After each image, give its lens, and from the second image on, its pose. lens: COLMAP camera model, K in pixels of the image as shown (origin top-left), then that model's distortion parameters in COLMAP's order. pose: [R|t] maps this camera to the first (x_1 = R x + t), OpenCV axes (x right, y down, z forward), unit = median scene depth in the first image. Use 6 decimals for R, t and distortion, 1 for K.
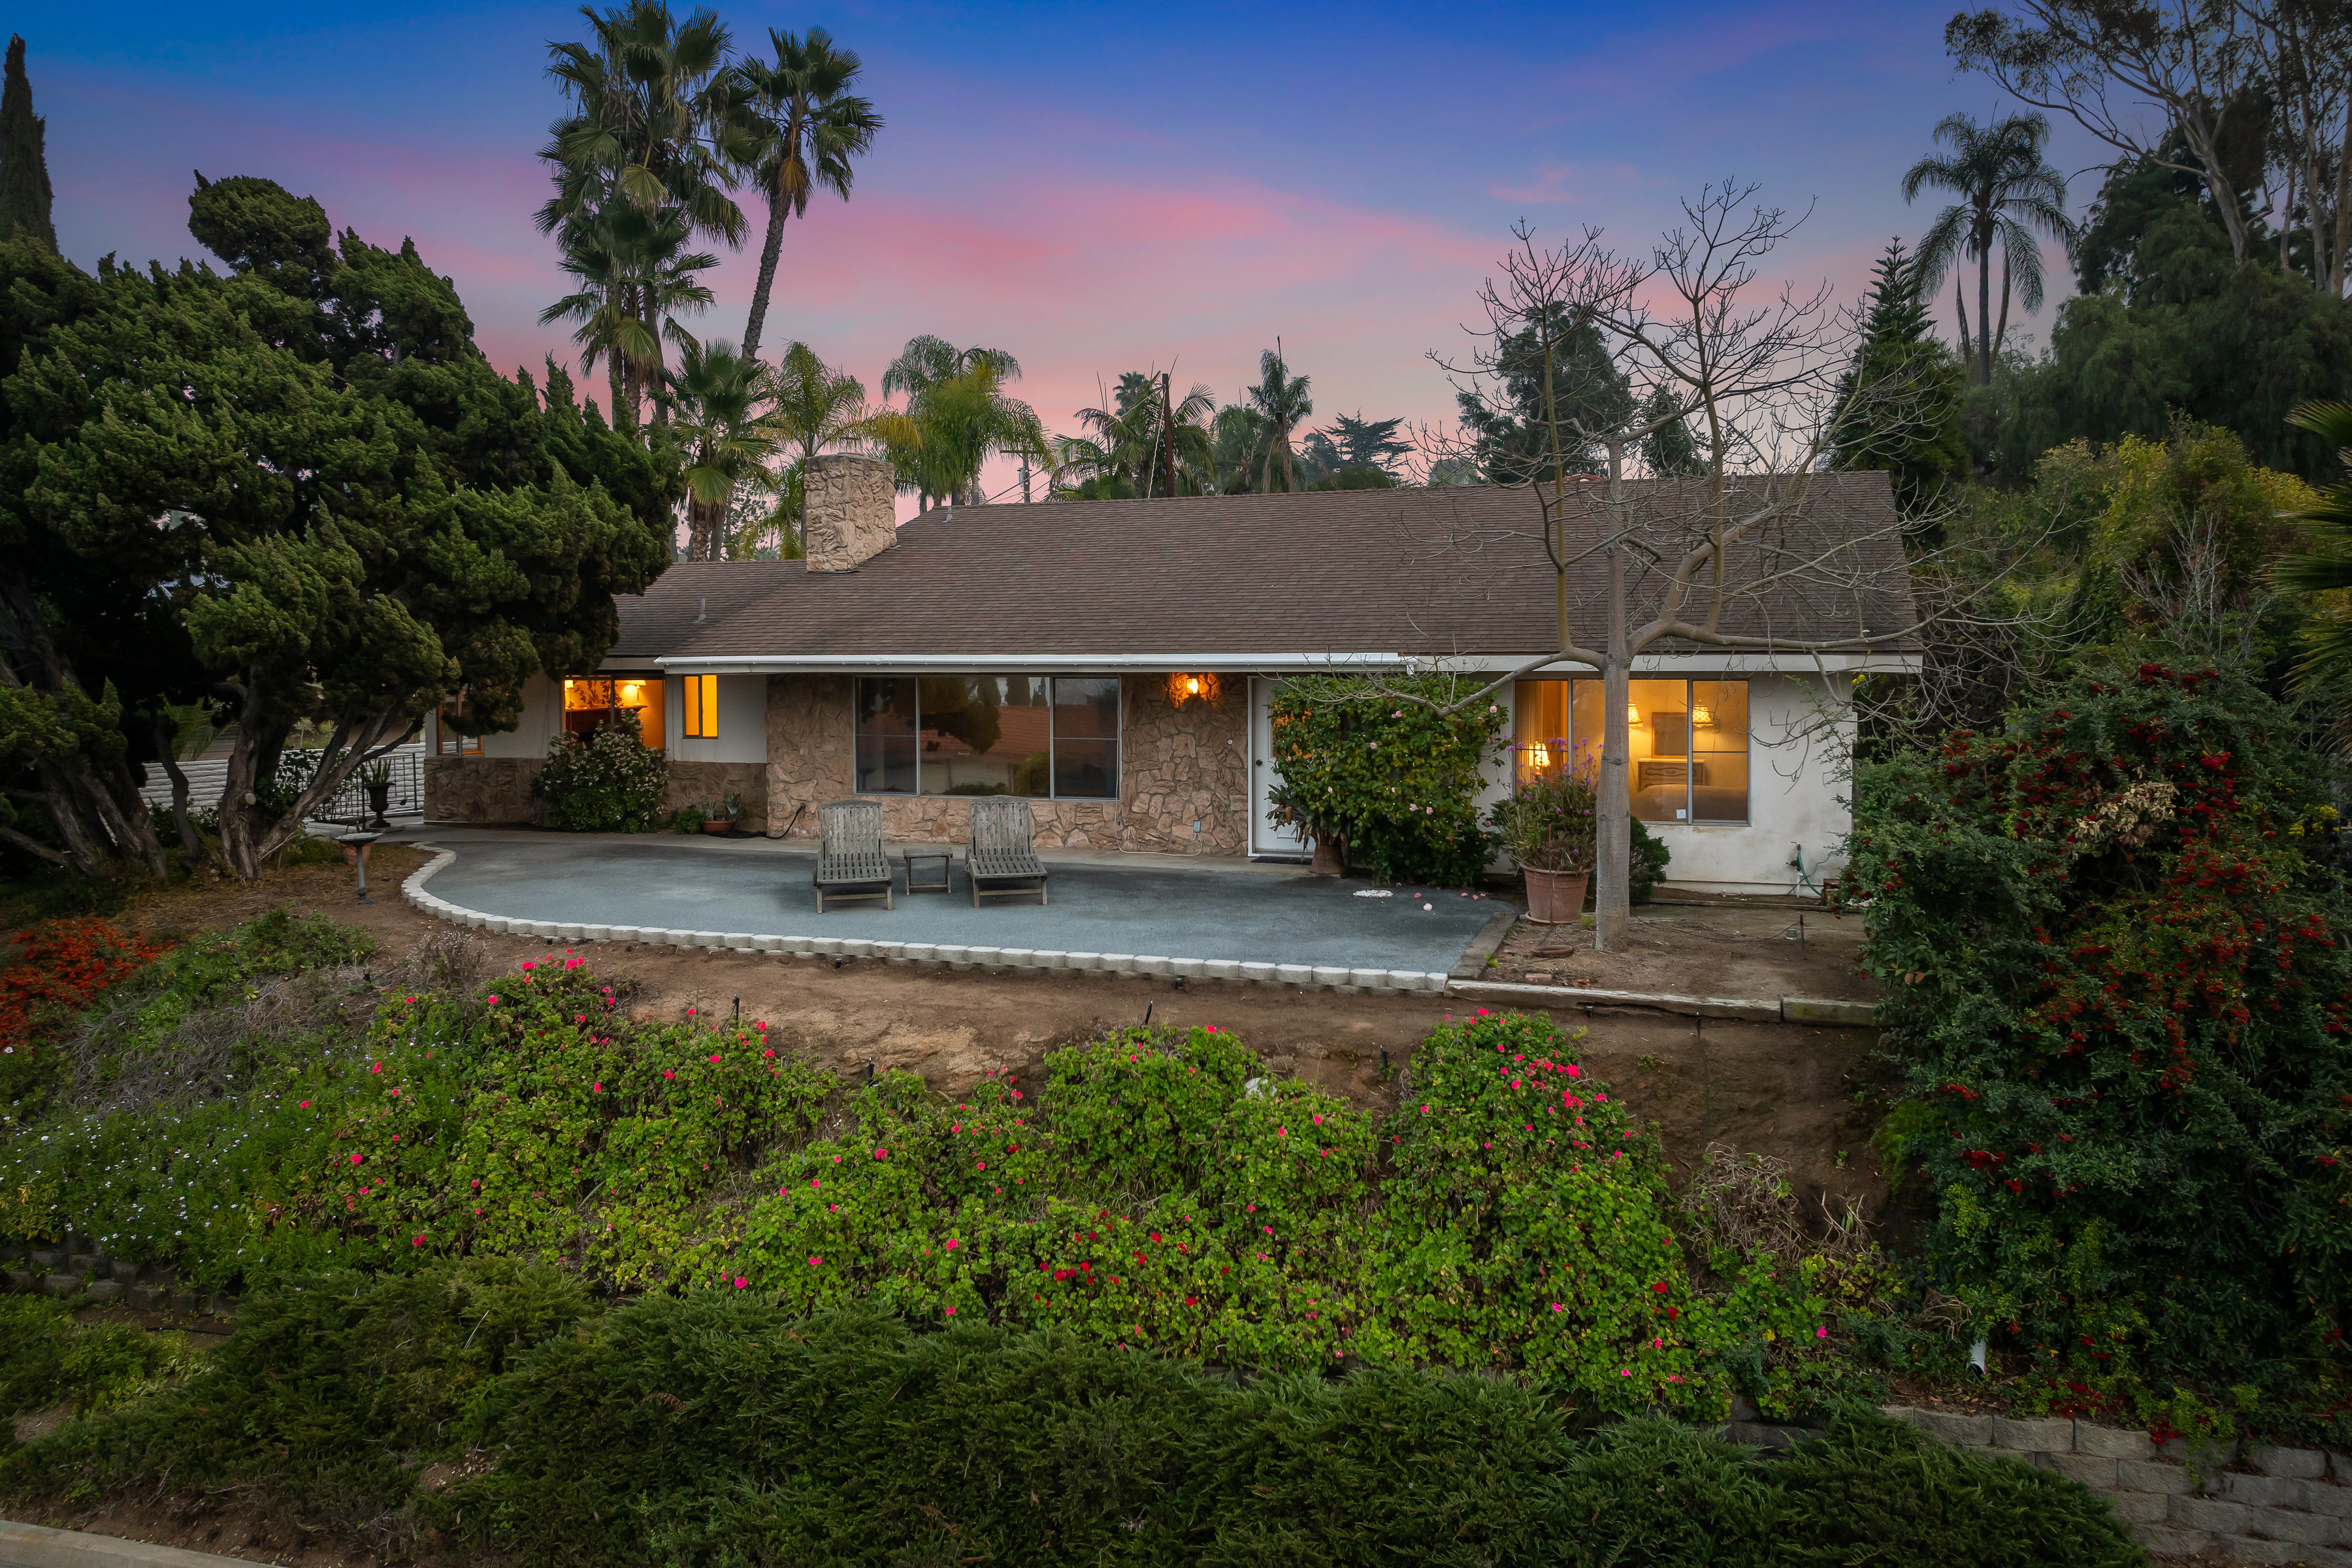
lens RADIAL K [[1674.6, 0, 1184.0], [0, 1674.6, 703.2], [0, 0, 1]] dist [-0.042320, 0.016726]
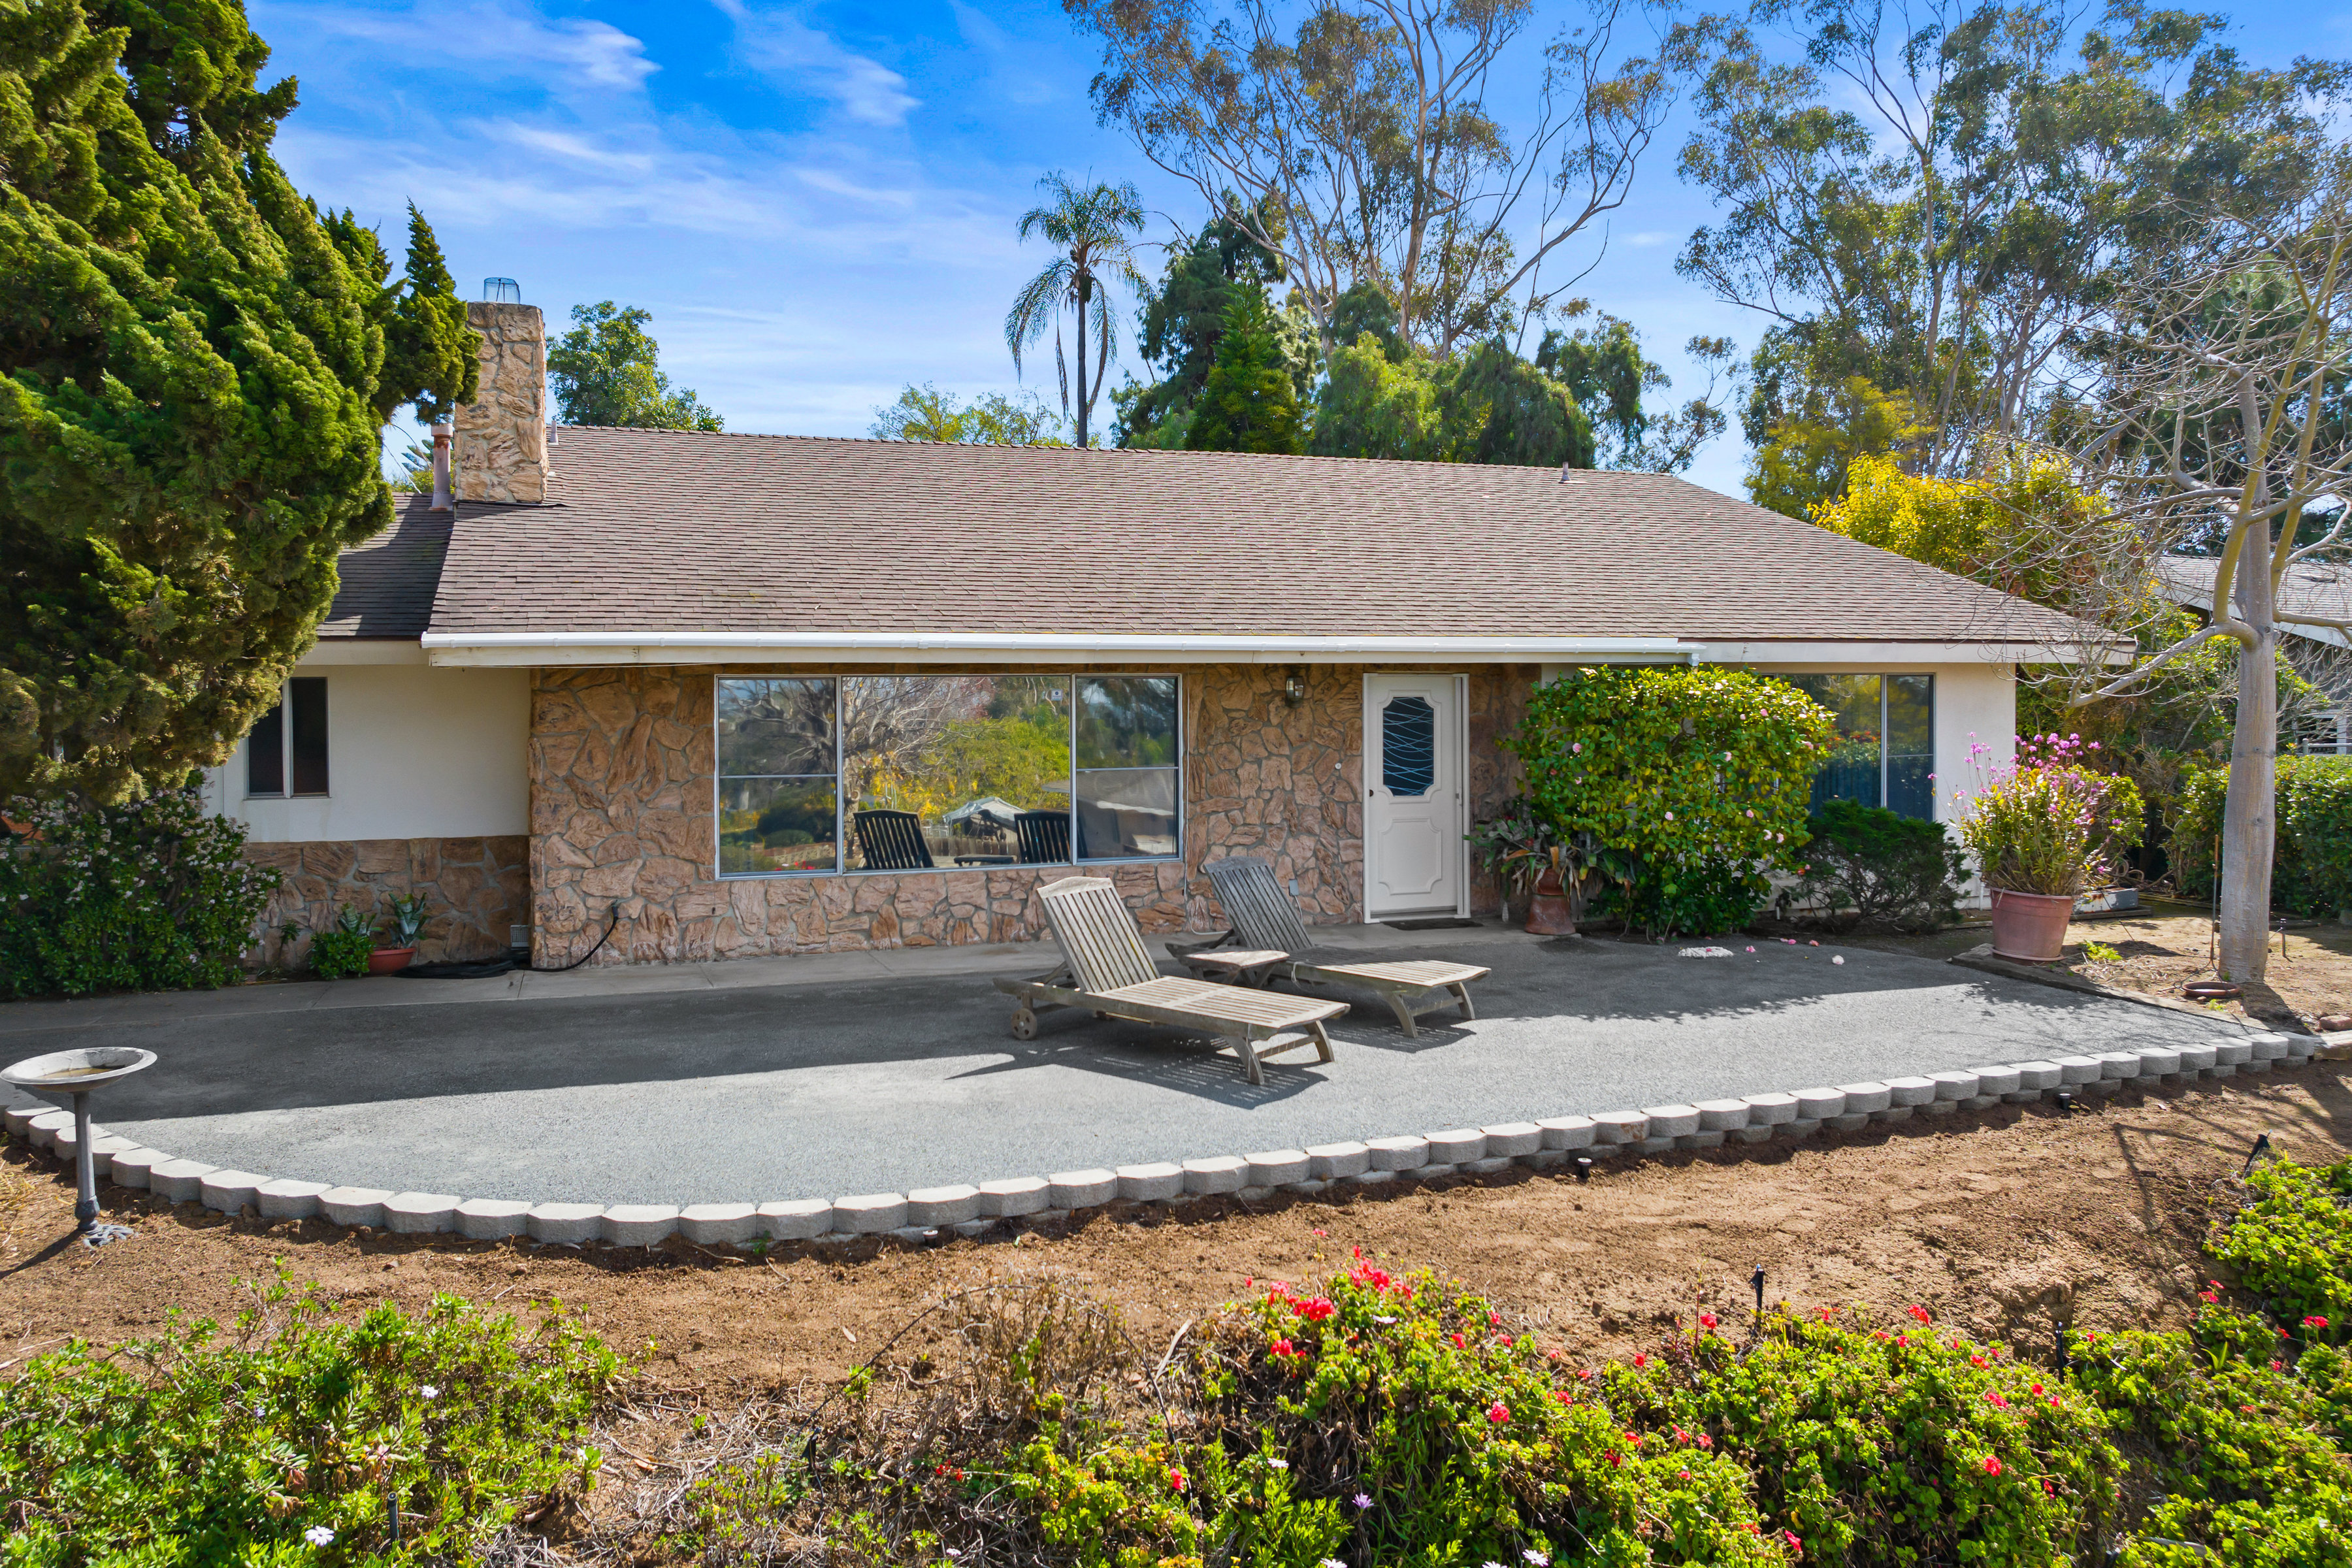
lens RADIAL K [[1677.7, 0, 1164.5], [0, 1677.7, 731.9], [0, 0, 1]] dist [-0.036183, -0.003373]
pose [[0.774459, -0.013893, 0.632472, -0.584675], [0.022073, 0.999744, -0.005068, 0.012750], [-0.632239, 0.017886, 0.774567, 0.594857]]
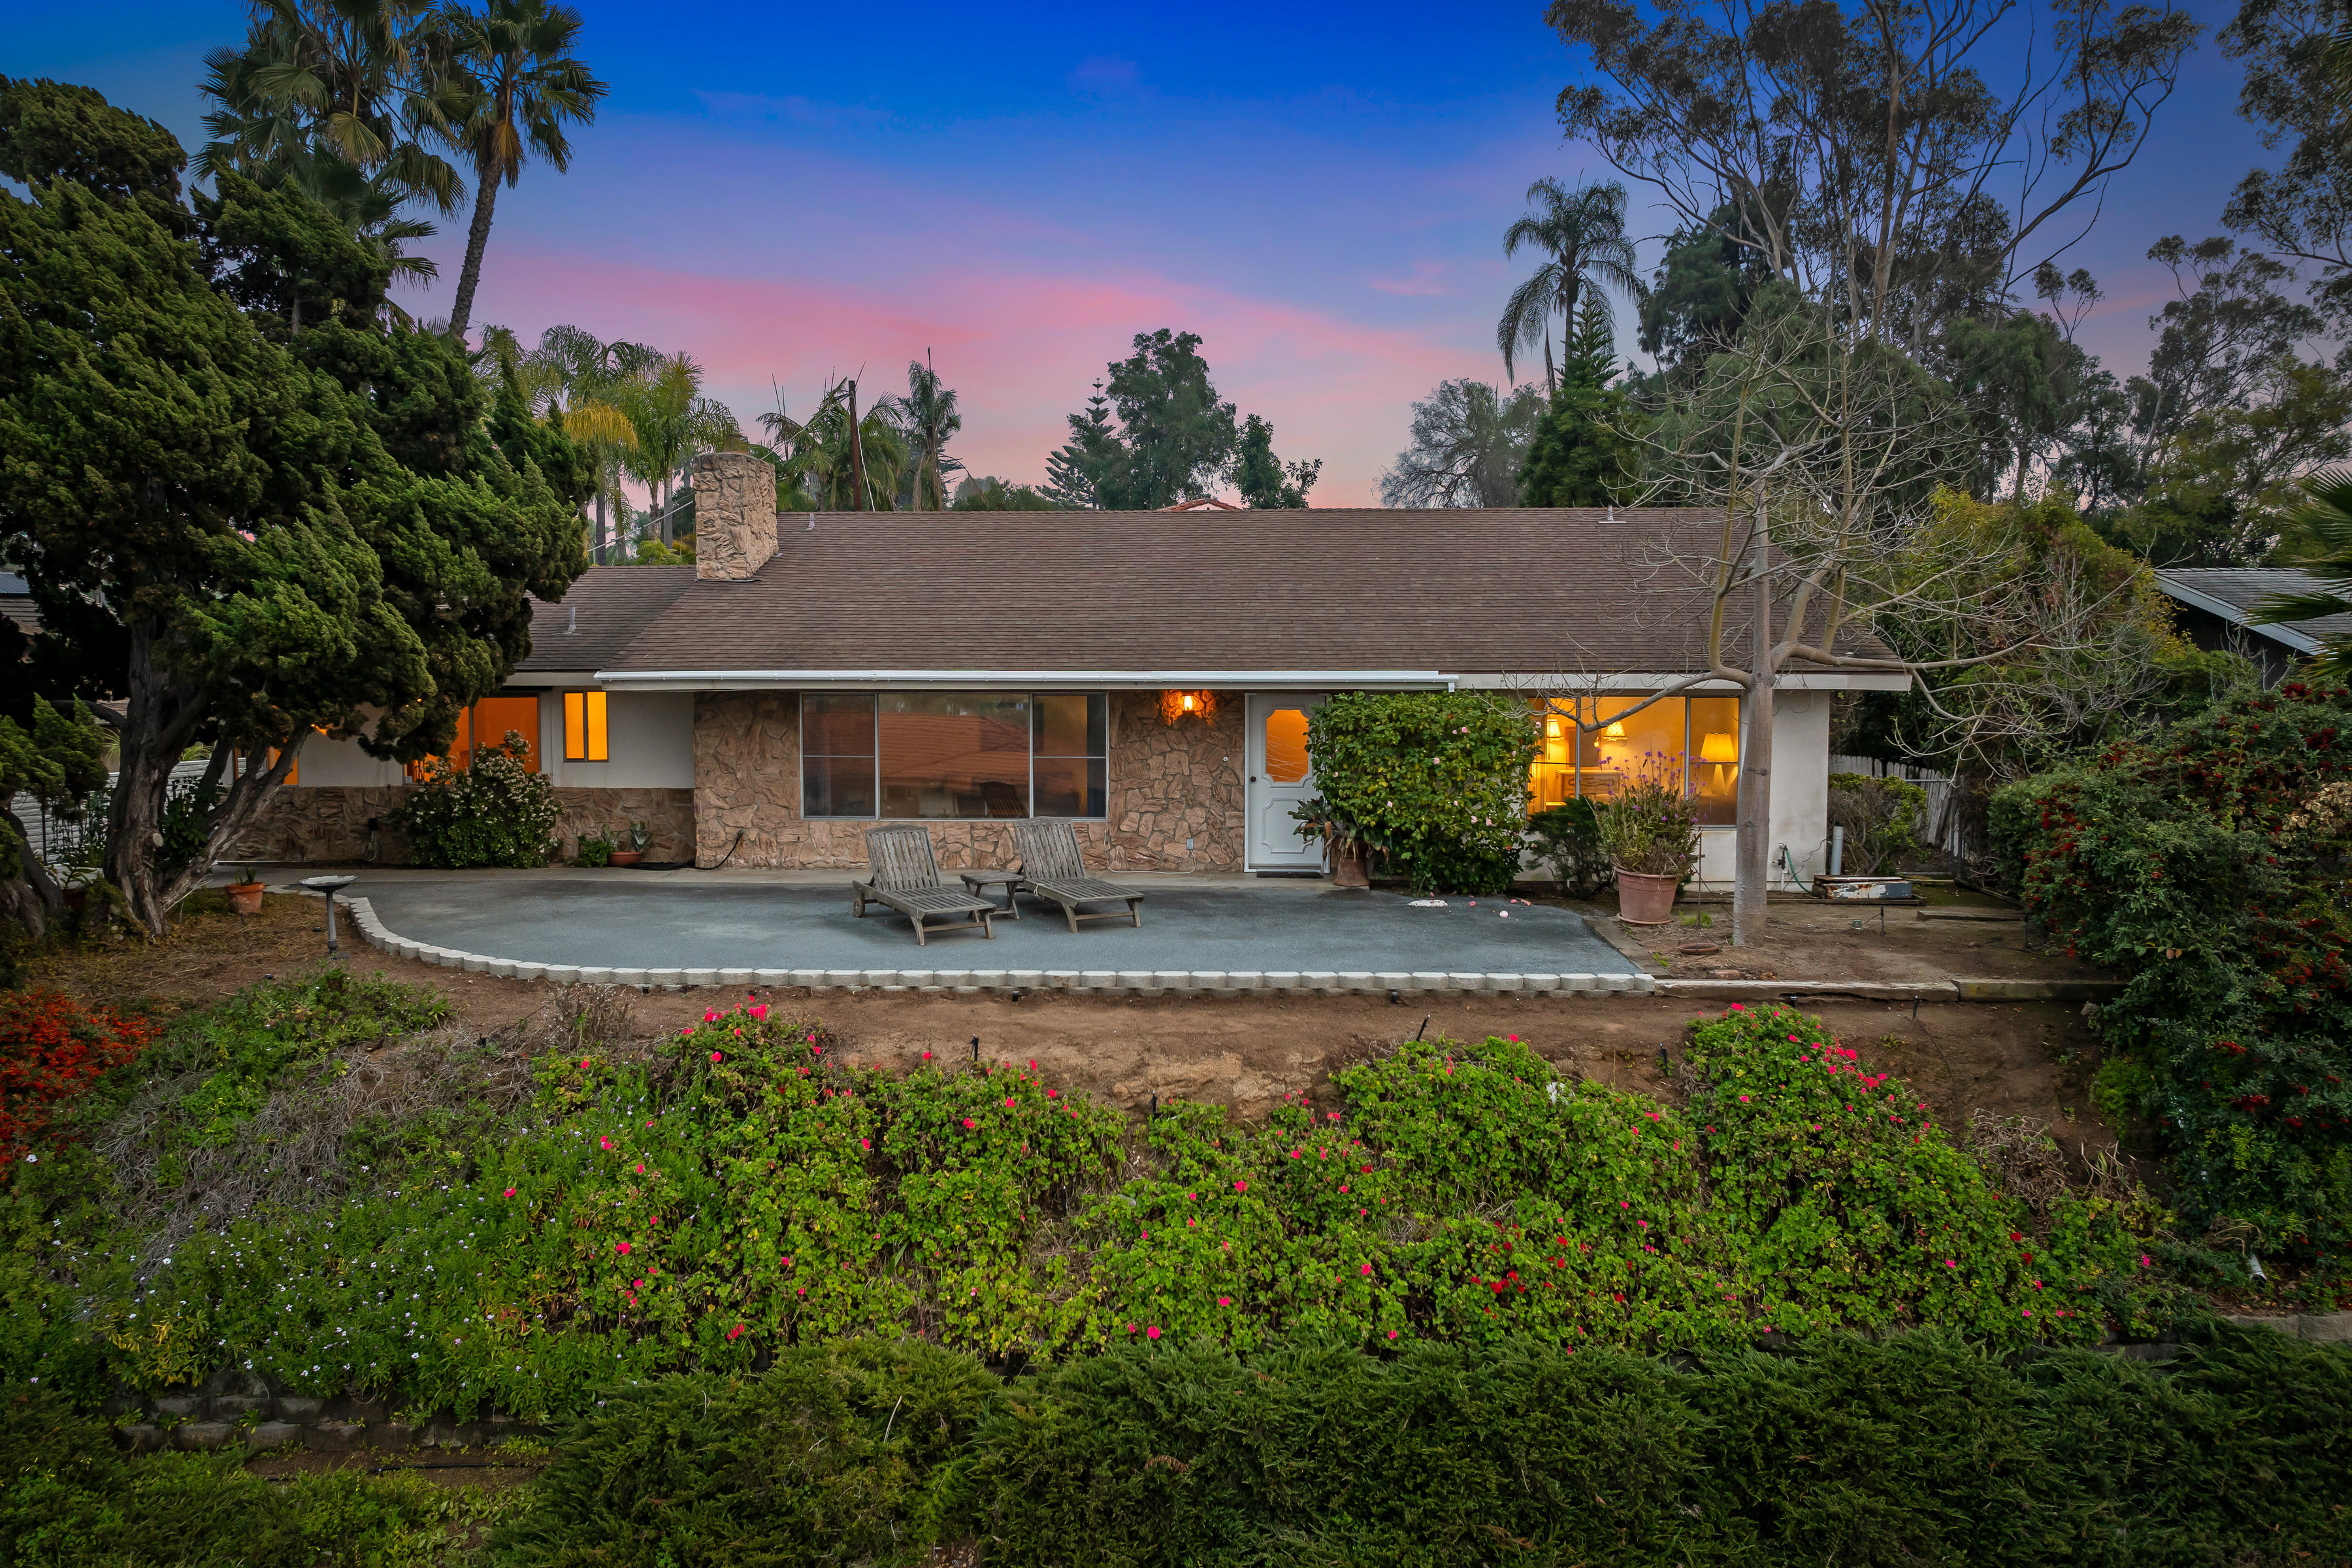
lens RADIAL K [[1657.4, 0, 1176.0], [0, 1657.4, 784.0], [0, 0, 1]] dist [-0.034267, 0.002473]
pose [[0.956858, -0.015388, 0.290148, -0.349687], [0.004295, 0.999237, 0.038831, -0.000569], [-0.290524, -0.035910, 0.956194, 0.071333]]
